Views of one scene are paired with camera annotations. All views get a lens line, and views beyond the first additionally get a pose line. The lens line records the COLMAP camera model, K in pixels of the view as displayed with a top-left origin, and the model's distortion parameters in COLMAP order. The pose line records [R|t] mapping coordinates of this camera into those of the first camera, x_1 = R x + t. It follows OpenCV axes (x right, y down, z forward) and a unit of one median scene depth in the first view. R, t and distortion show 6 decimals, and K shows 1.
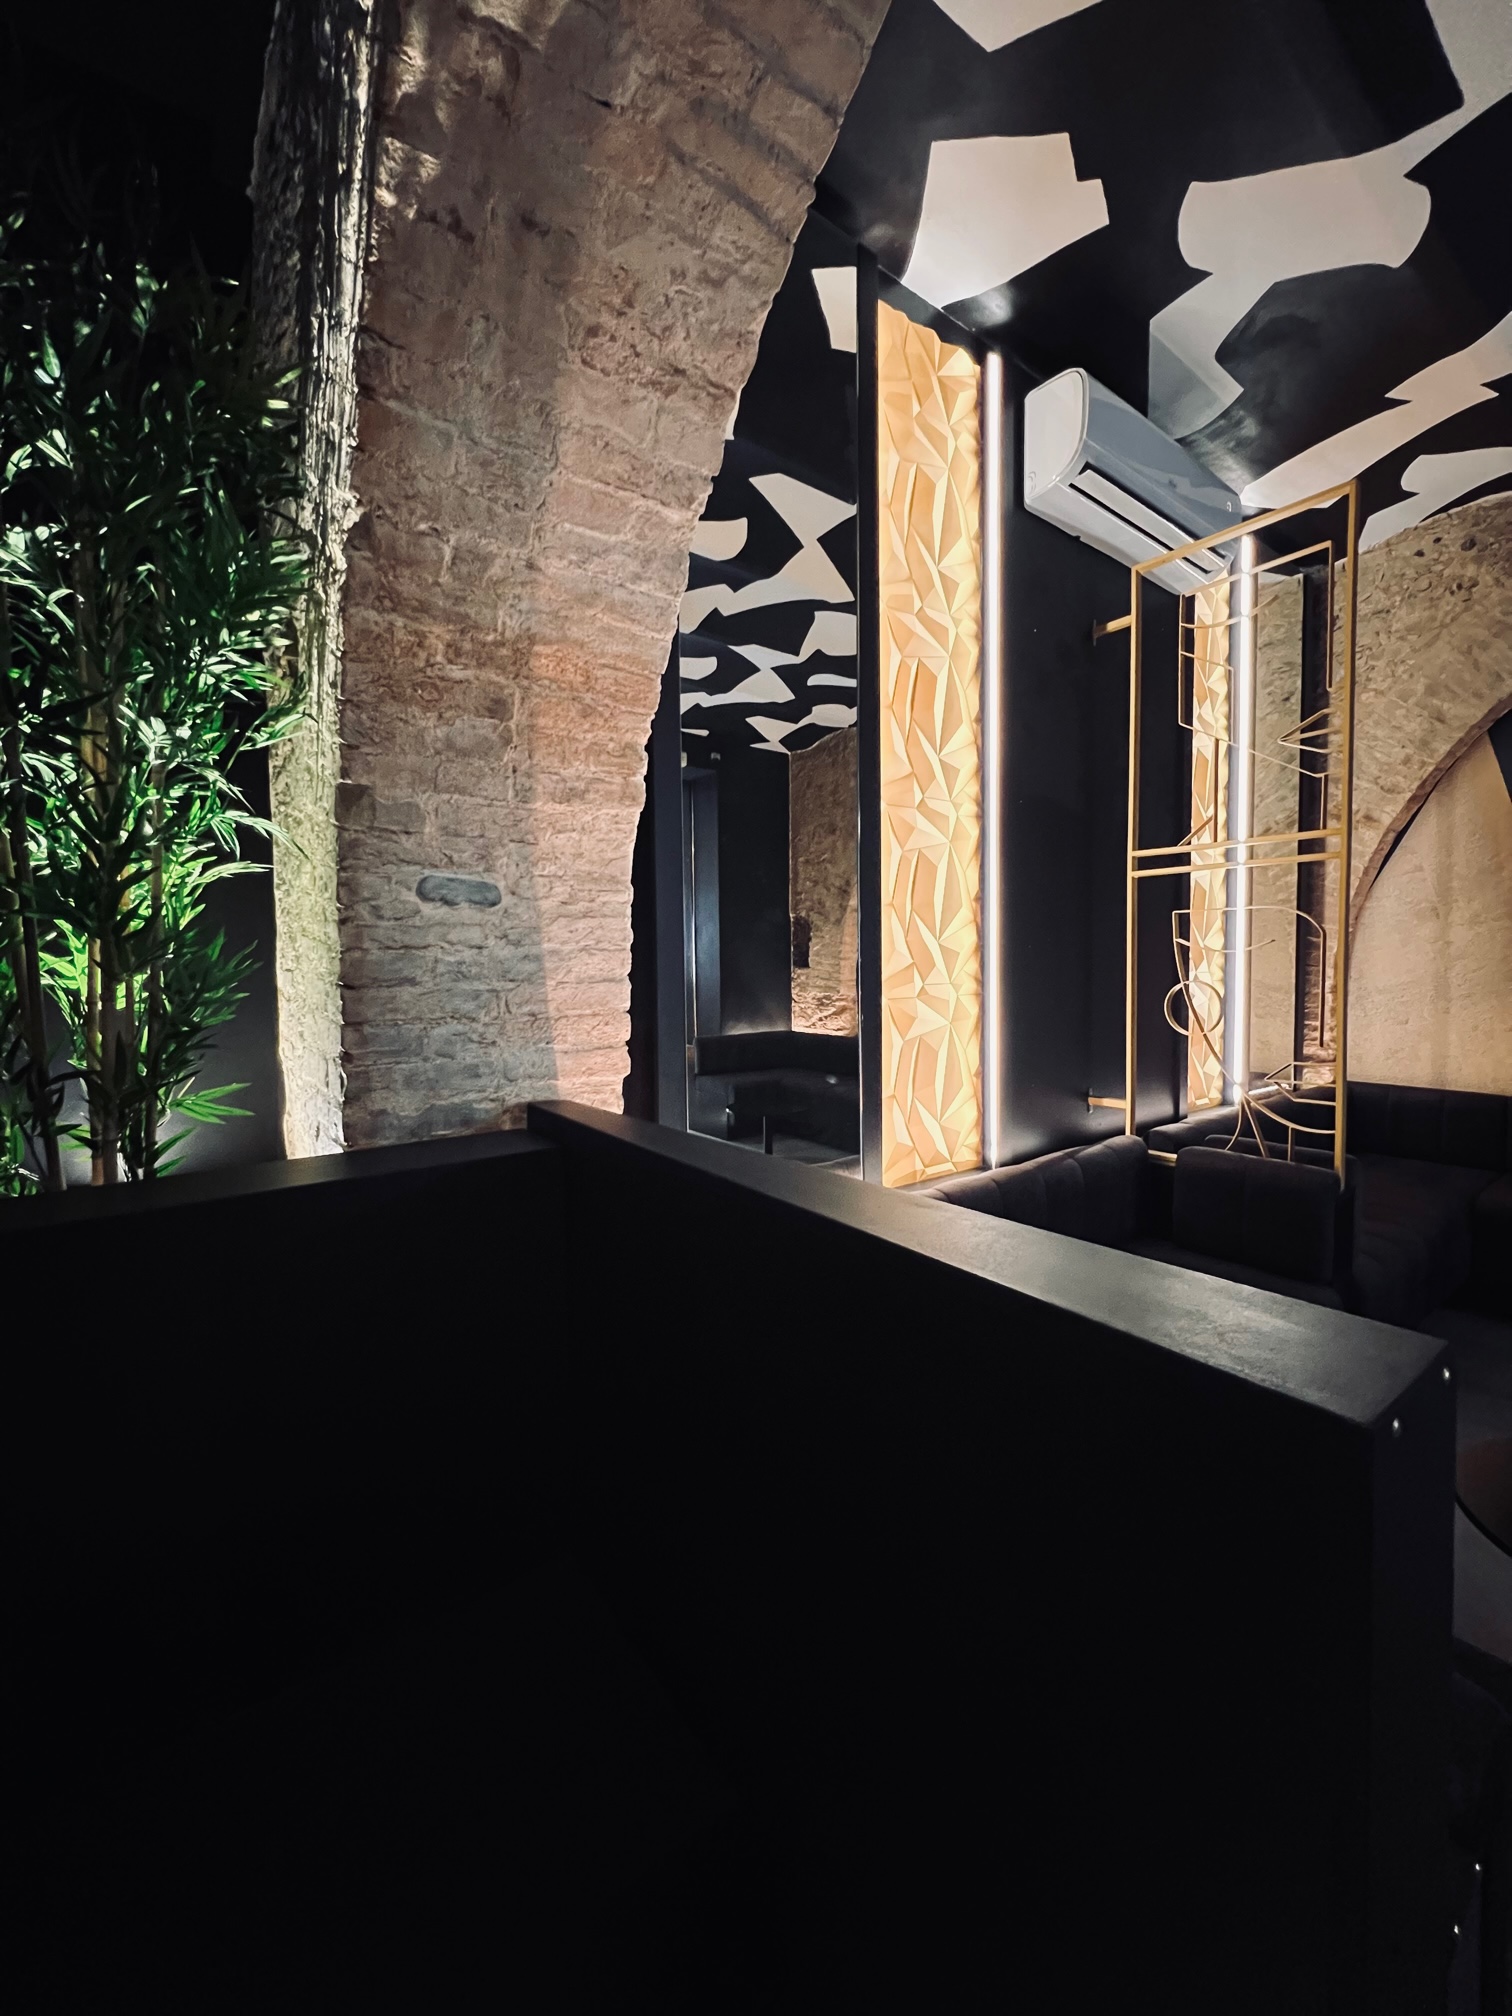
lens RADIAL K [[804.8, 0, 764.5], [0, 804.8, 1004.0], [0, 0, 1]] dist [-0.003240, 0.000638]
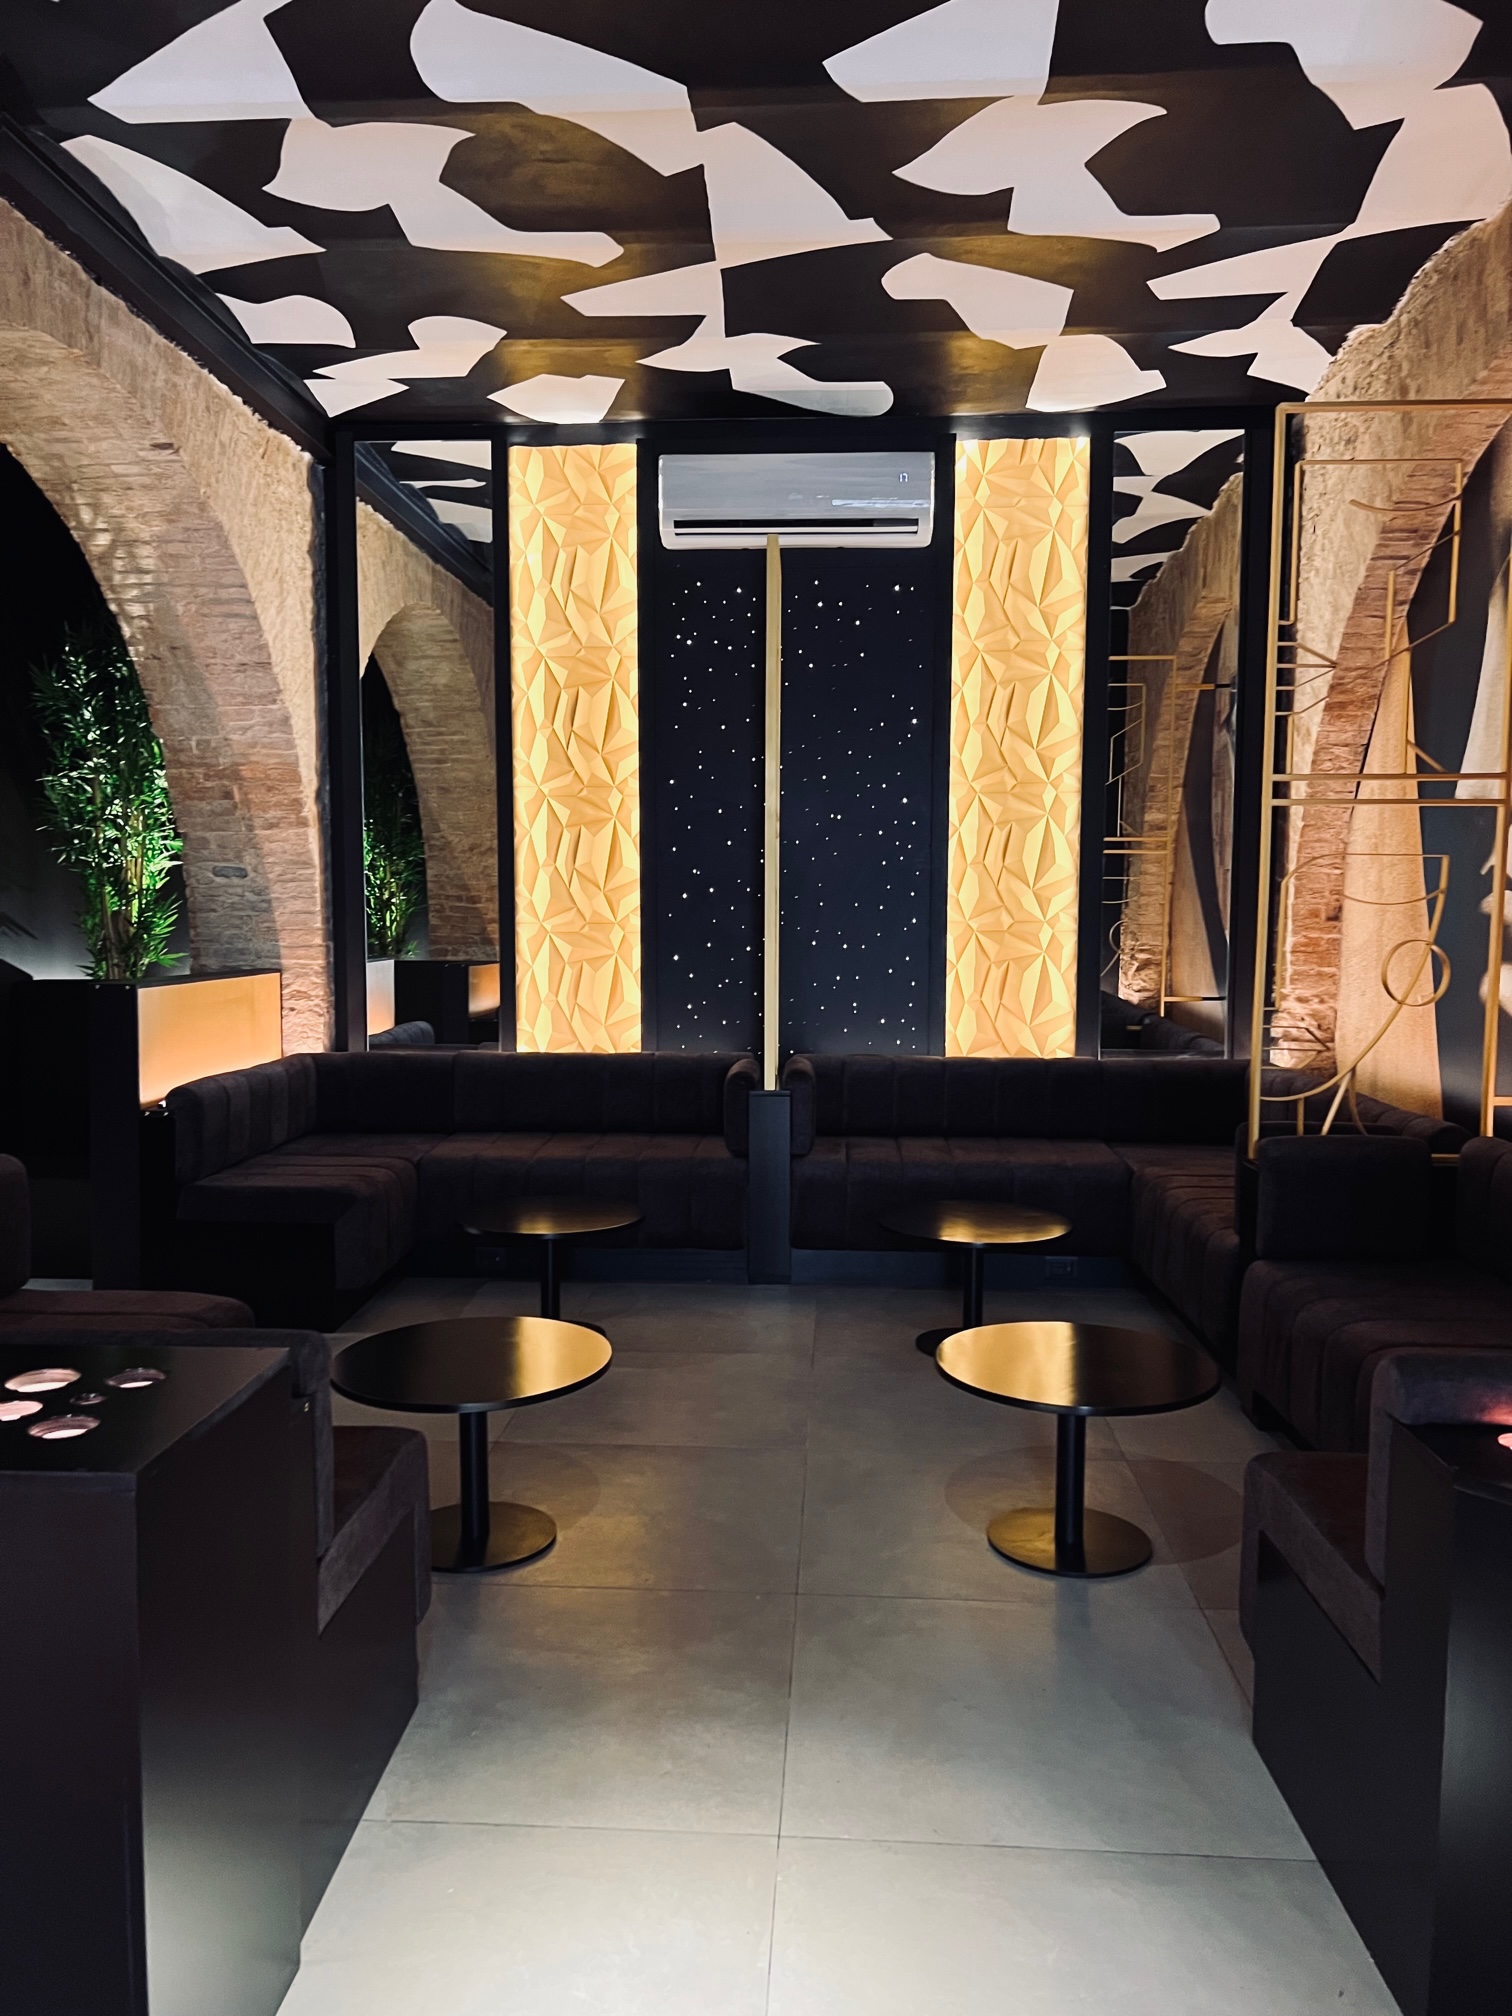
lens RADIAL K [[1511.9, 0, 746.3], [0, 1511.9, 1018.8], [0, 0, 1]] dist [0.037162, -0.037755]
pose [[0.756797, 0.066309, -0.650278, 3.535731], [-0.045261, 0.997769, 0.049067, 0.000168], [0.652081, -0.007702, 0.758110, -1.309255]]
